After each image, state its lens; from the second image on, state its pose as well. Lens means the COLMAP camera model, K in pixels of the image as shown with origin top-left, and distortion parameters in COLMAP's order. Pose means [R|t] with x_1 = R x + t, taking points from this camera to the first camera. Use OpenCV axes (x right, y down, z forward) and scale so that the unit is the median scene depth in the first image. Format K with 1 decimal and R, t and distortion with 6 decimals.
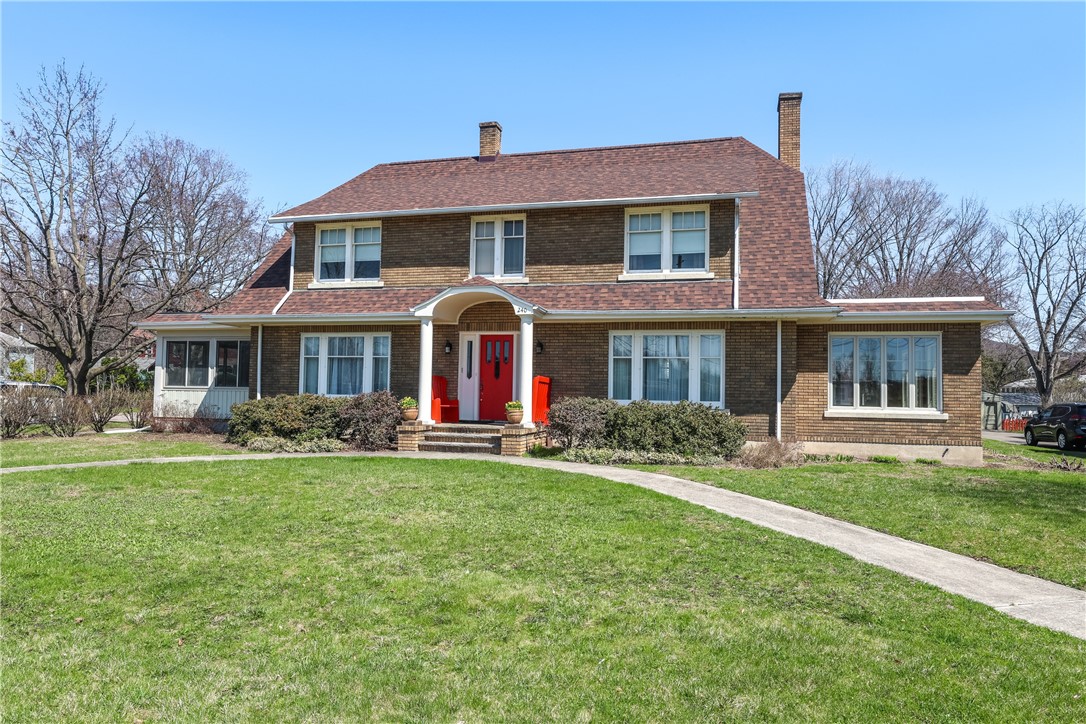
lens RADIAL K [[681.5, 0, 546.1], [0, 681.5, 362.8], [0, 0, 1]] dist [0.004182, 0.000617]
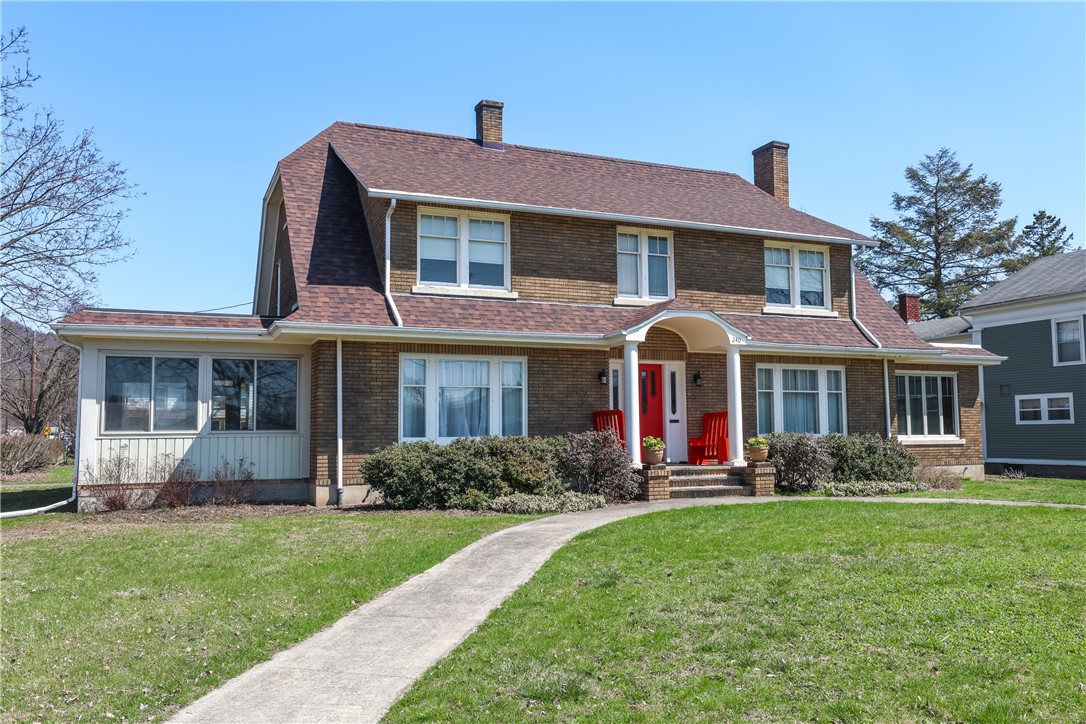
lens RADIAL K [[846.7, 0, 543.9], [0, 846.7, 356.9], [0, 0, 1]] dist [0.009393, 0.002108]
pose [[0.796792, 0.030922, 0.603461, -0.825767], [-0.007086, 0.999099, -0.041840, -0.003193], [-0.604212, 0.029062, 0.796294, 0.206224]]
